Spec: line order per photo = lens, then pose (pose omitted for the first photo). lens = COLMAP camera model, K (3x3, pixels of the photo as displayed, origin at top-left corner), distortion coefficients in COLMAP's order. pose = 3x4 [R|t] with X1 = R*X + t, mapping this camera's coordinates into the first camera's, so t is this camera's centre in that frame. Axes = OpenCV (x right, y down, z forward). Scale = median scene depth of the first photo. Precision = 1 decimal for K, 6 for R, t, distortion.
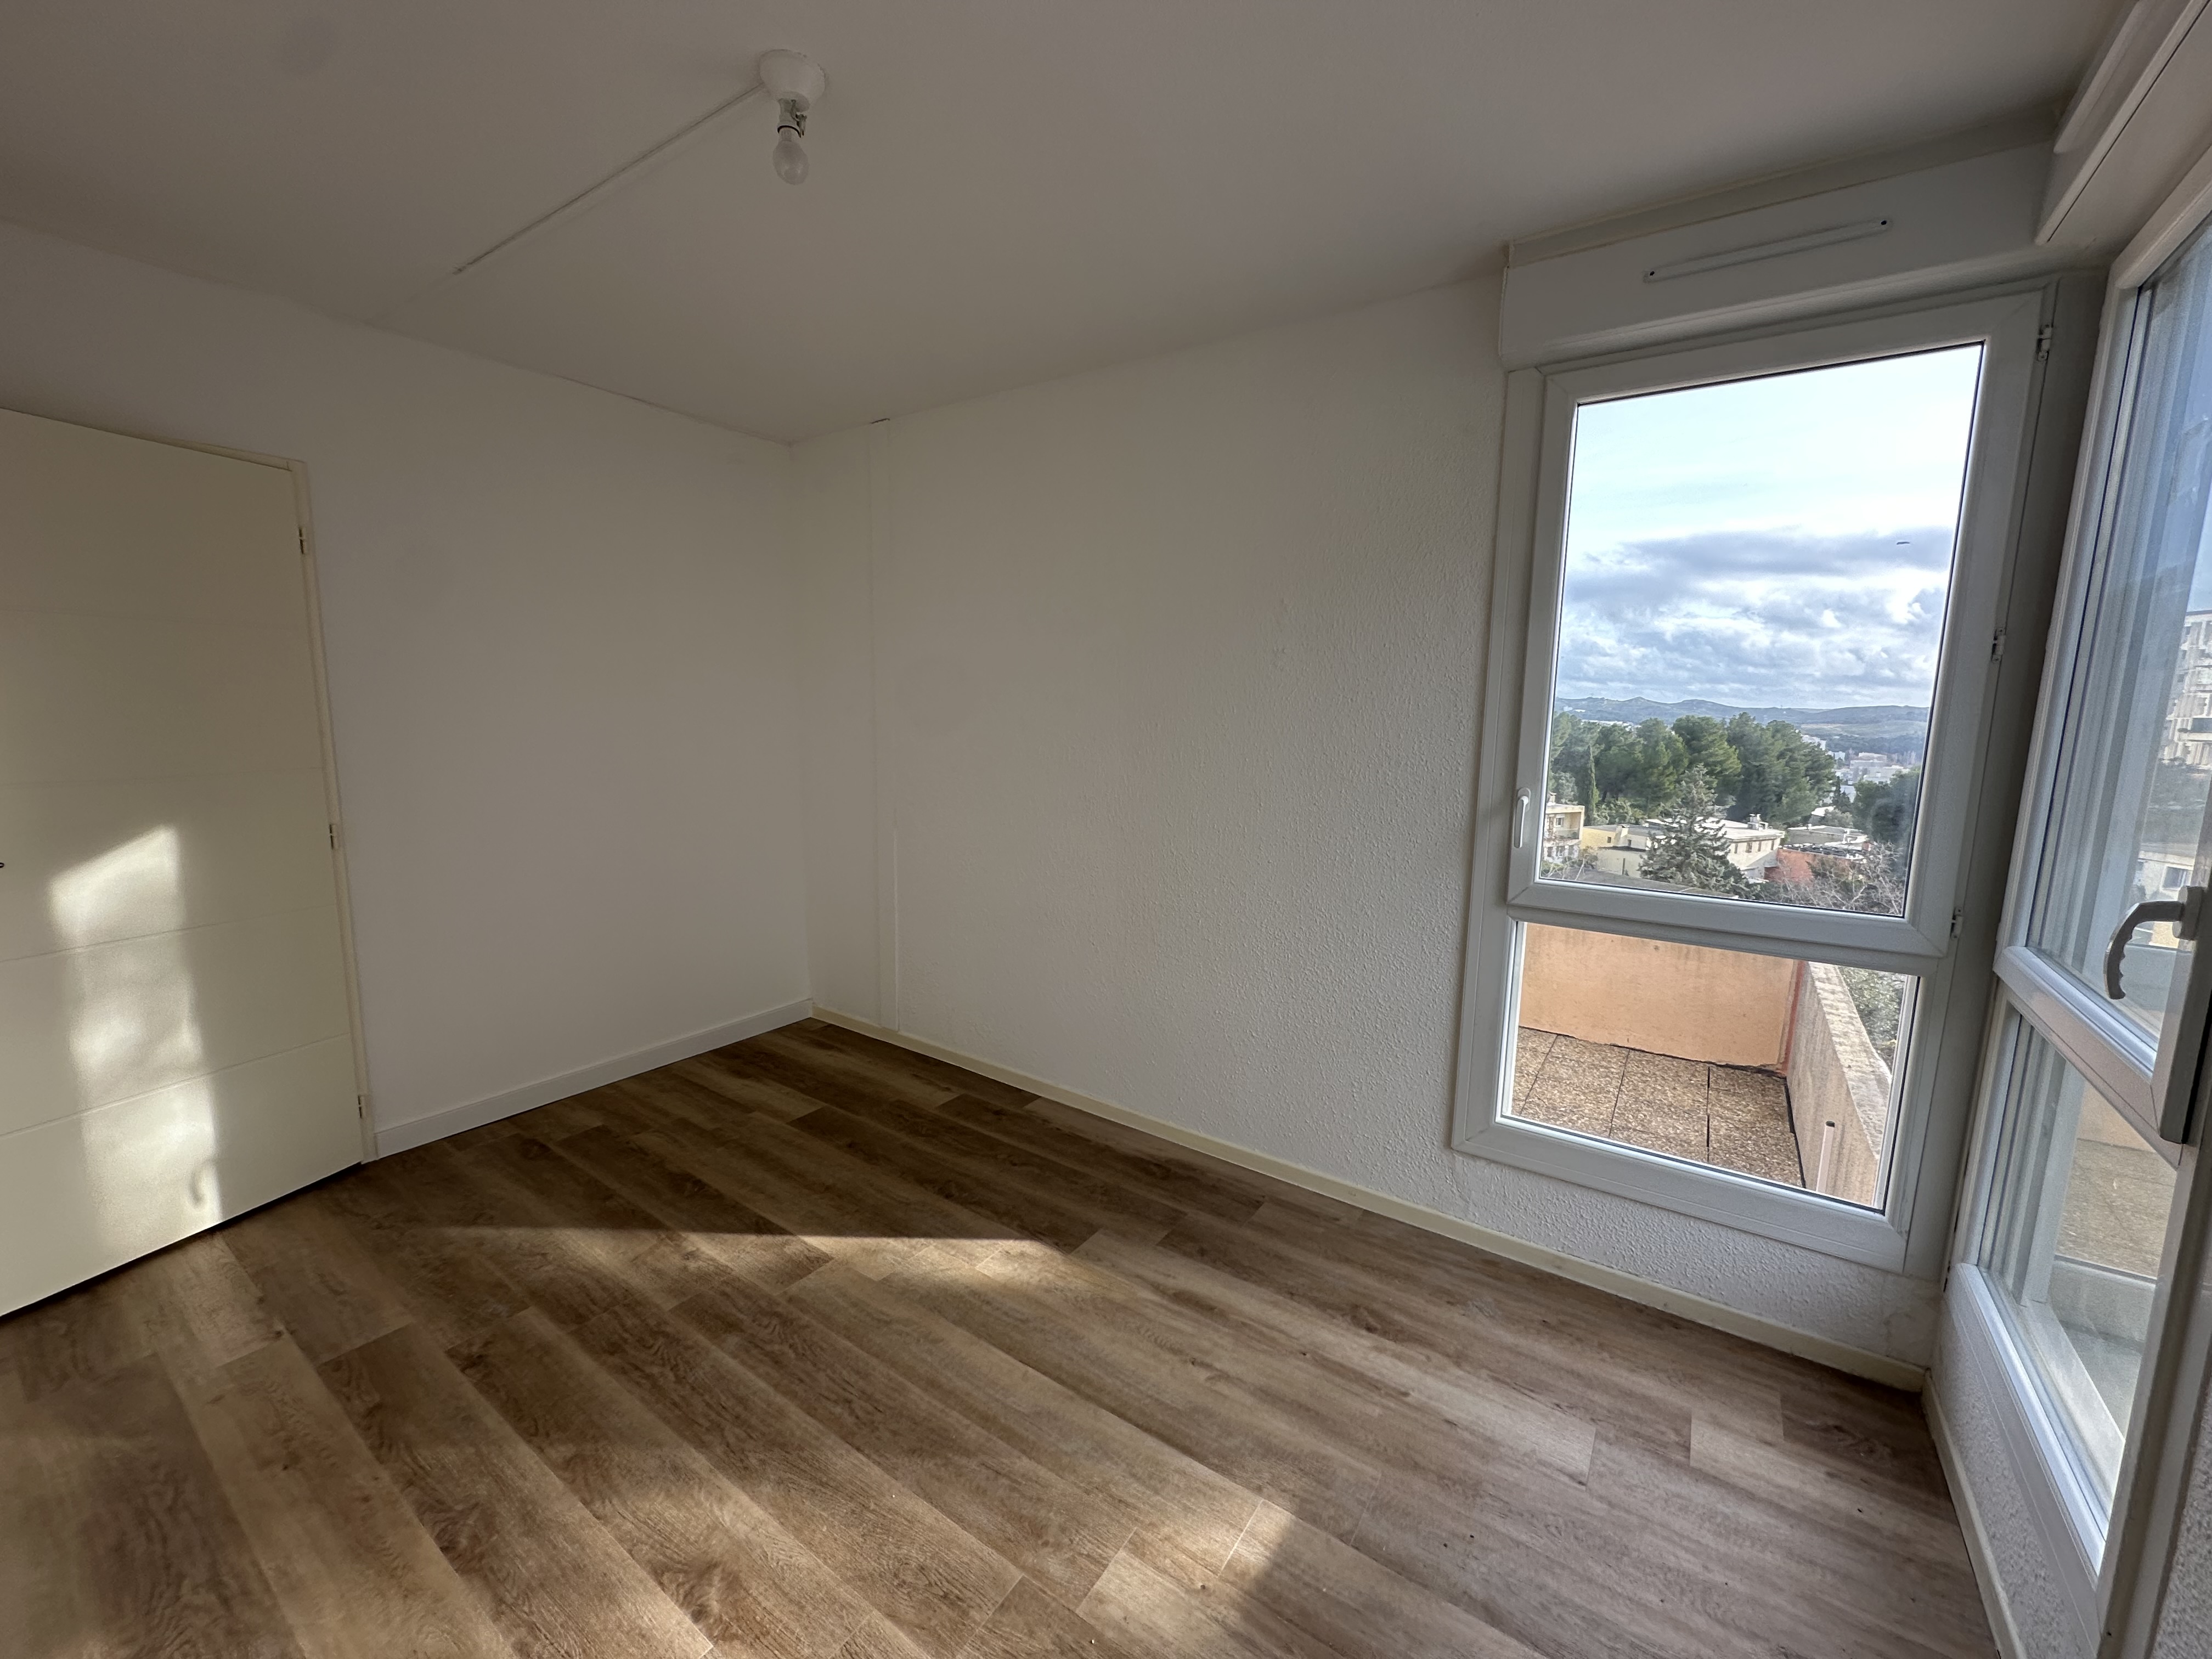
lens RADIAL K [[872.3, 0, 1106.0], [0, 872.3, 829.5], [0, 0, 1]] dist [0.000107, -0.000148]
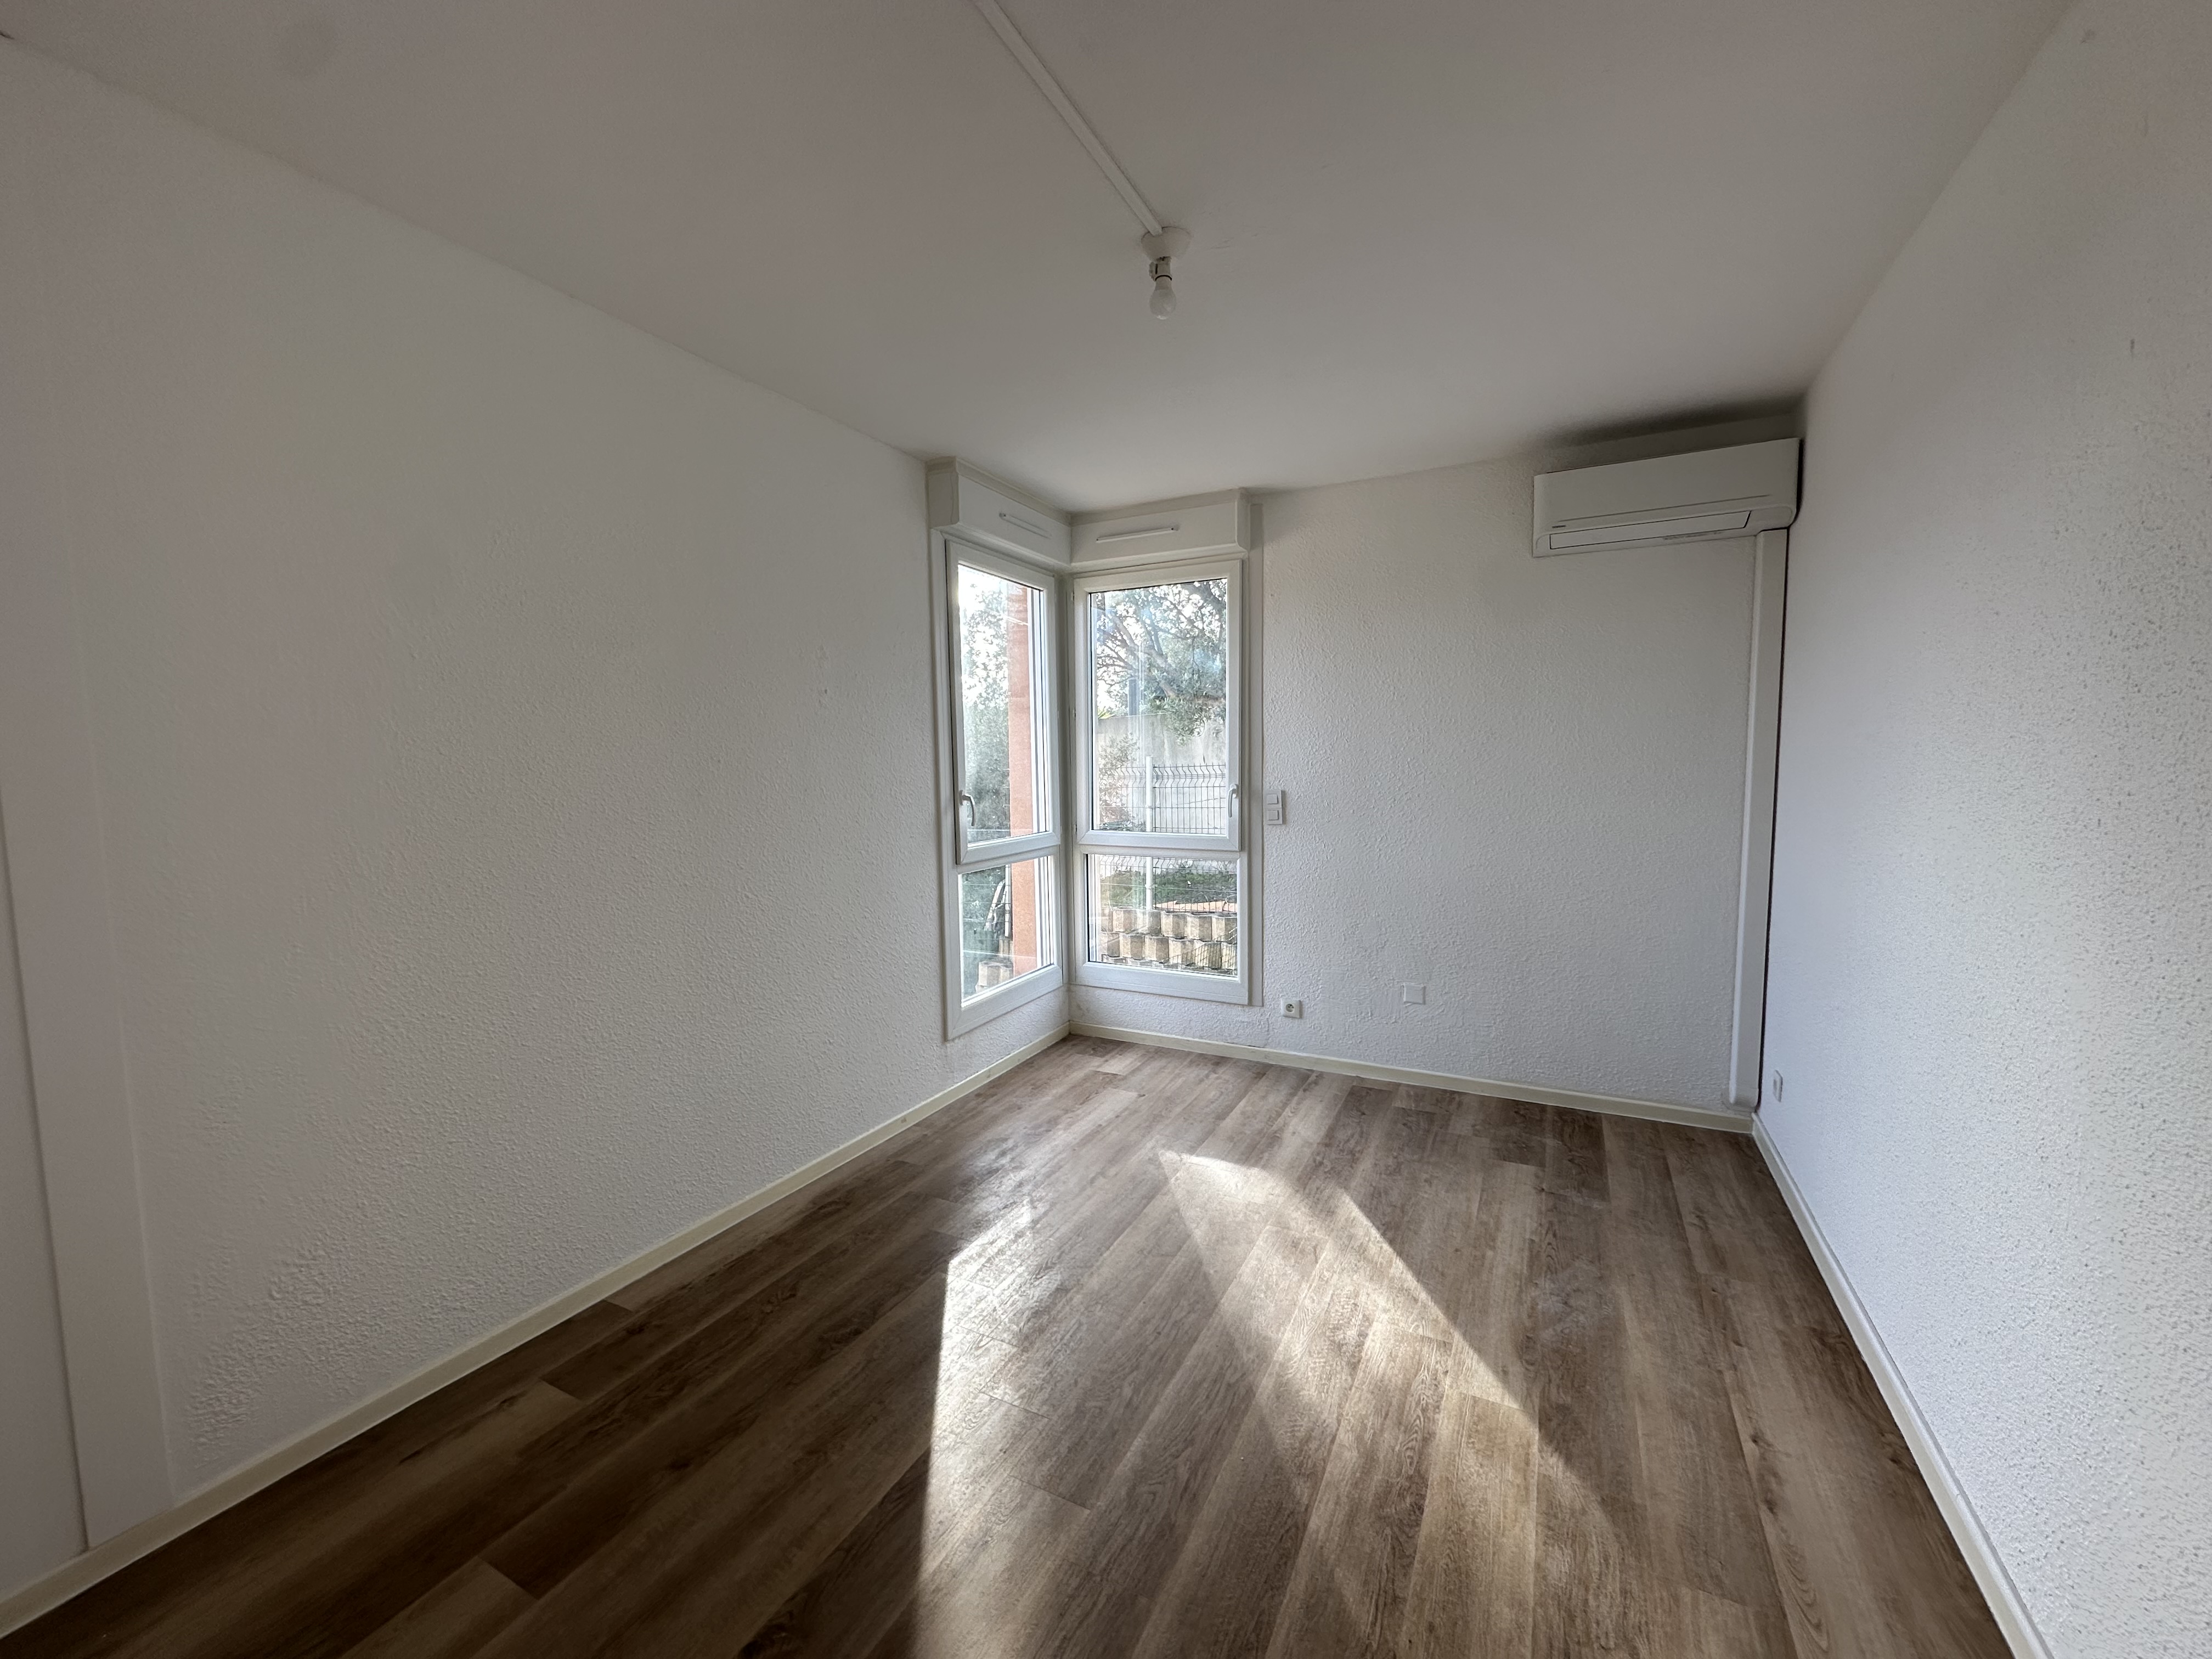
lens RADIAL K [[872.3, 0, 1106.0], [0, 872.3, 829.5], [0, 0, 1]] dist [0.000107, -0.000148]
pose [[-0.125495, -0.096206, 0.987419, -1.369506], [0.148482, 0.982255, 0.114574, -0.143298], [-0.980920, 0.160993, -0.108983, 1.105228]]
